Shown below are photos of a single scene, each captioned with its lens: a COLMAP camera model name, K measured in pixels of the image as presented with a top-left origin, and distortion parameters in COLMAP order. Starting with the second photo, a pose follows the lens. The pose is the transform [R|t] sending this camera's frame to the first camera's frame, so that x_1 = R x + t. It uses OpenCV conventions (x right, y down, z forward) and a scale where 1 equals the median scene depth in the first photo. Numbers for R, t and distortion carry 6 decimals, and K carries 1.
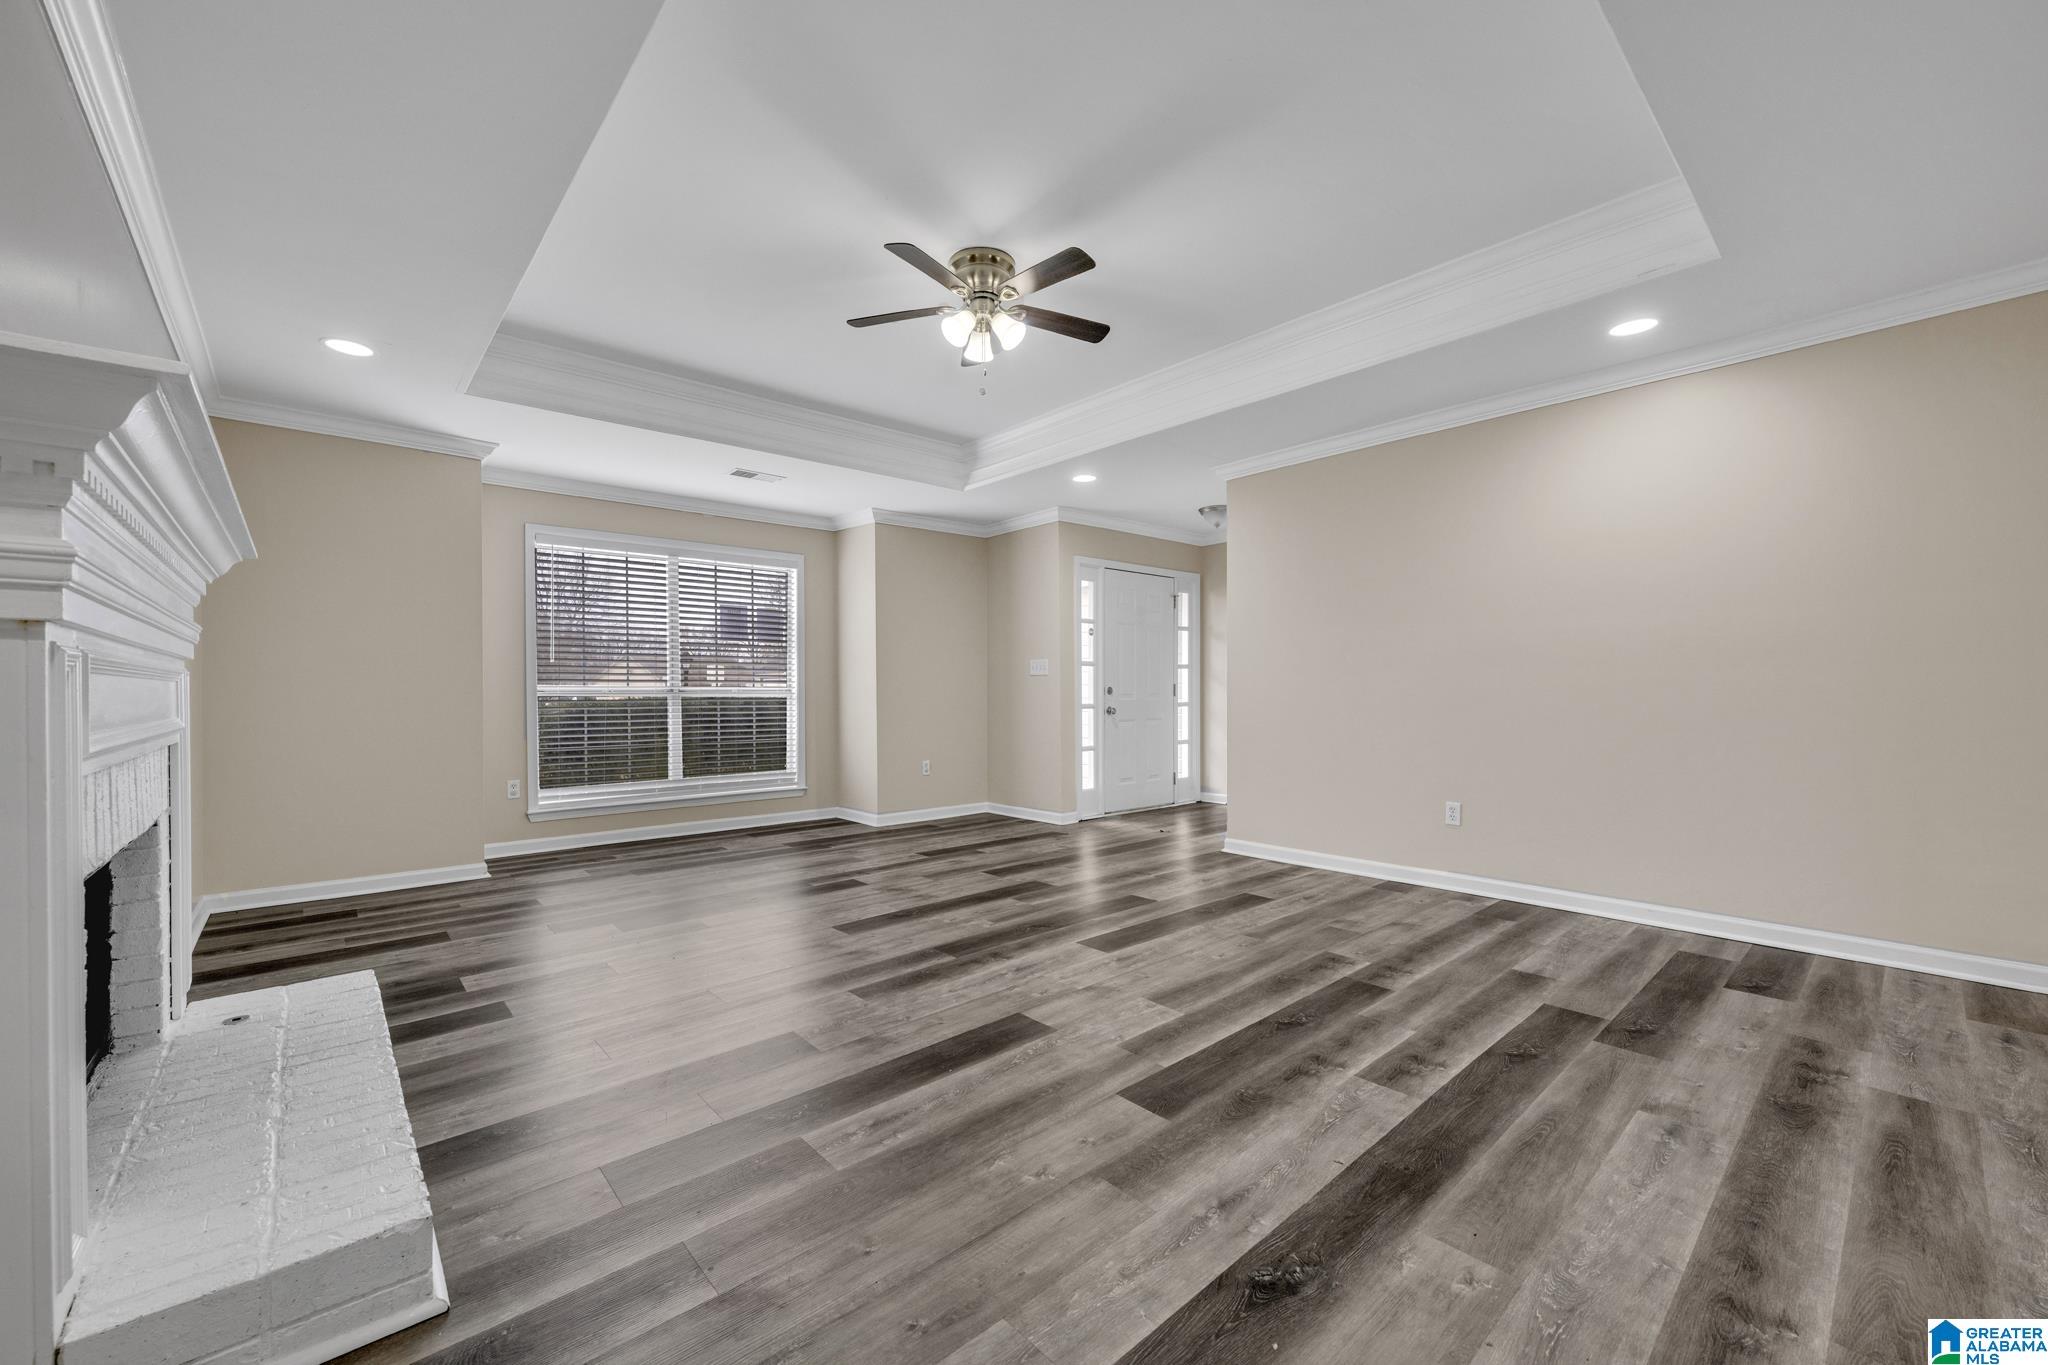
lens RADIAL K [[807.5, 0, 1024.4], [0, 807.5, 687.3], [0, 0, 1]] dist [-0.001080, -0.000030]
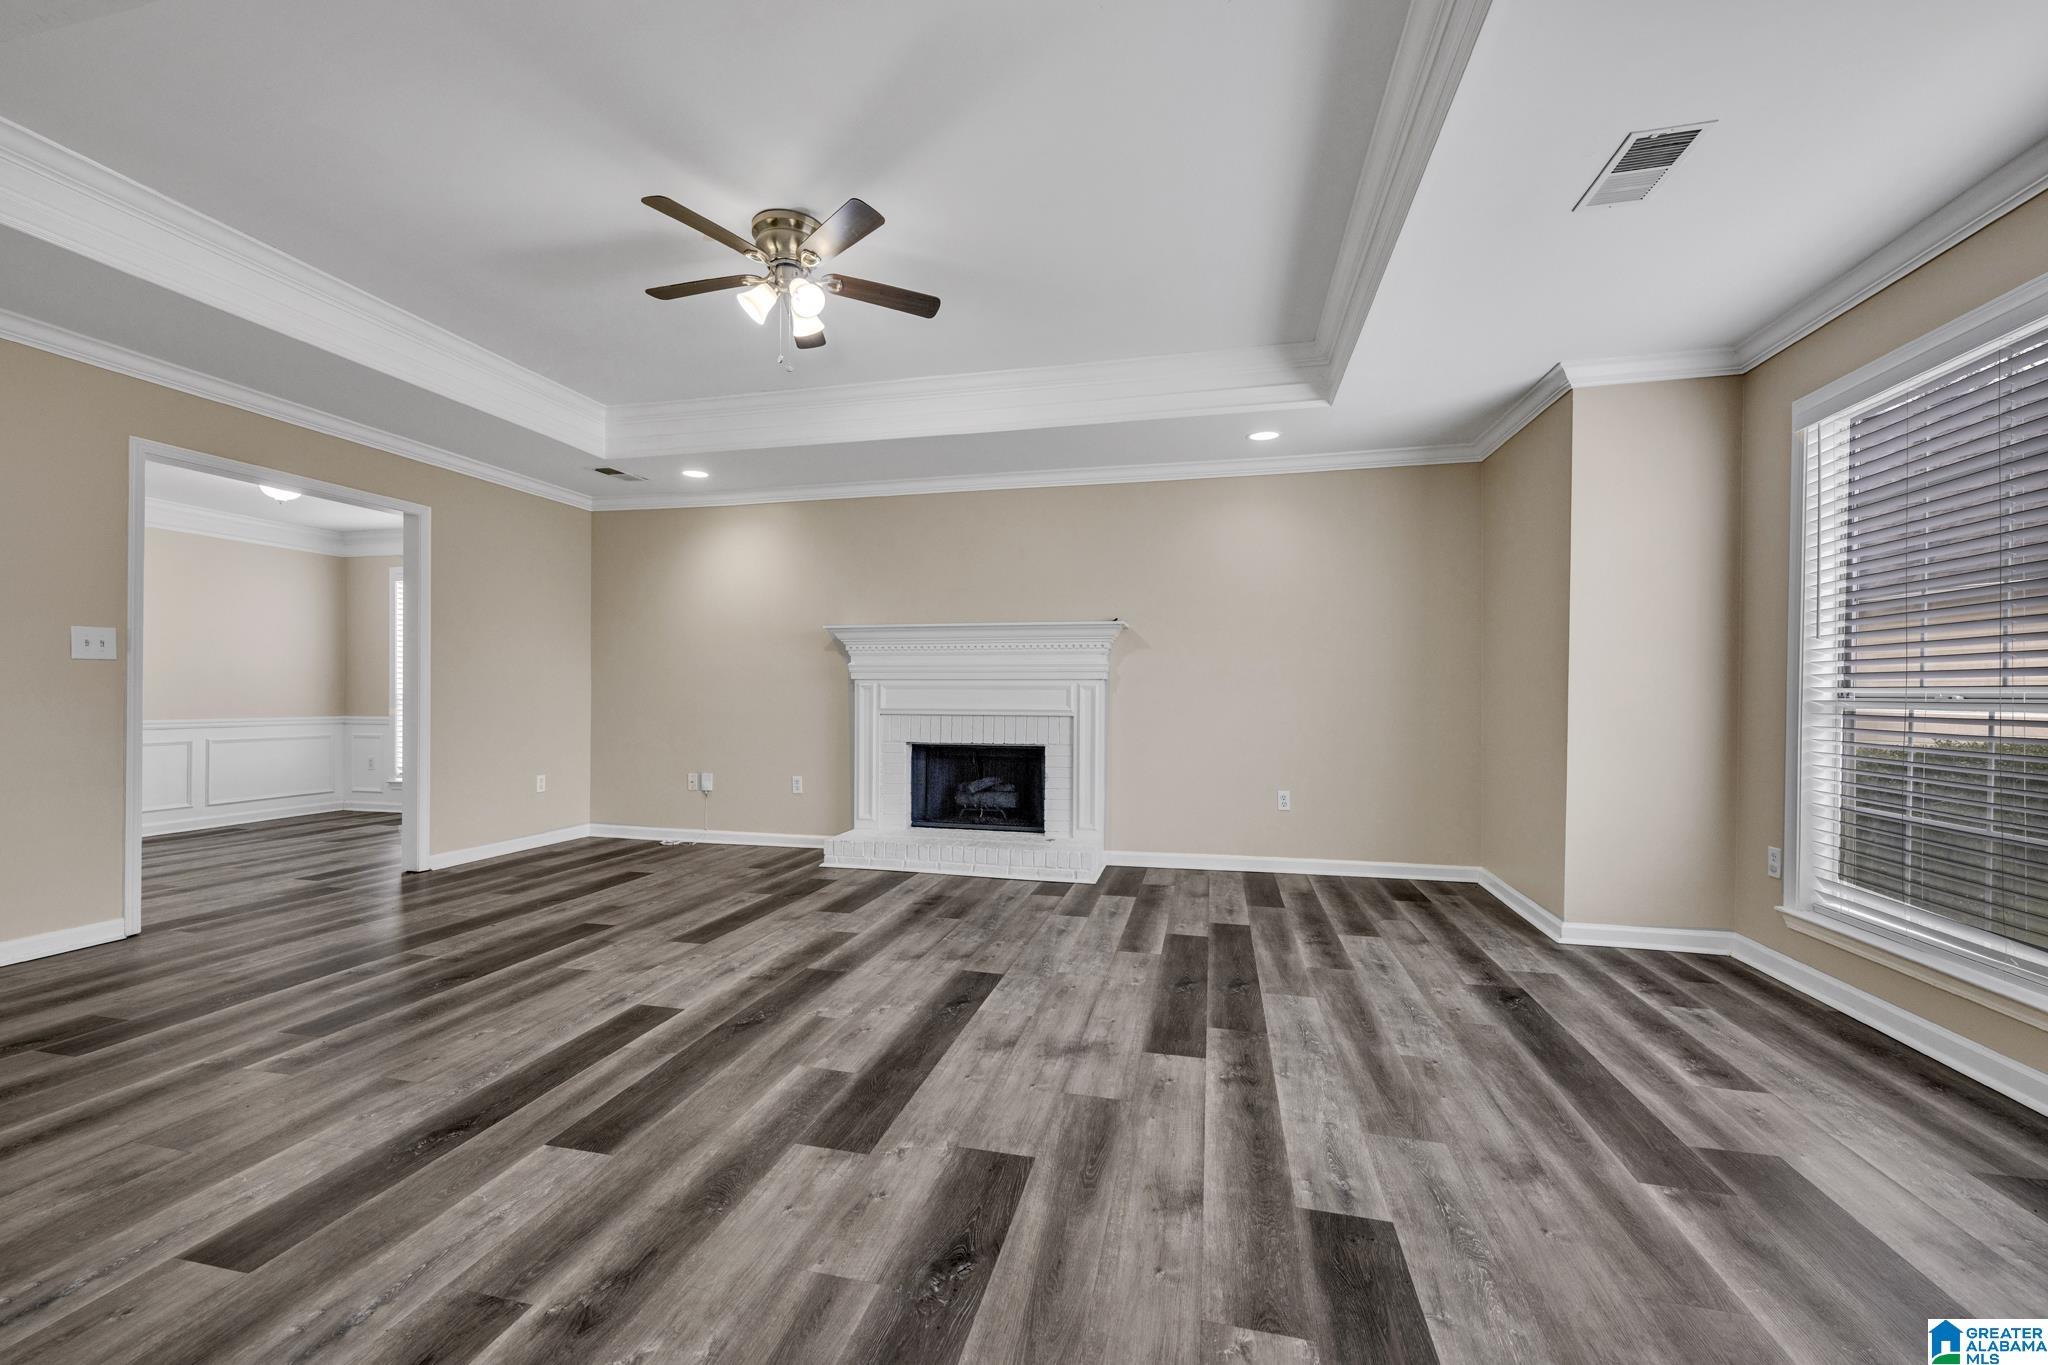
lens RADIAL K [[807.5, 0, 1018.1], [0, 807.5, 695.2], [0, 0, 1]] dist [-0.001080, -0.000030]
pose [[-0.822984, 0.003015, -0.568057, 0.248171], [0.001278, 0.999993, 0.003455, 0.003219], [0.568063, 0.002118, -0.822982, 1.867984]]
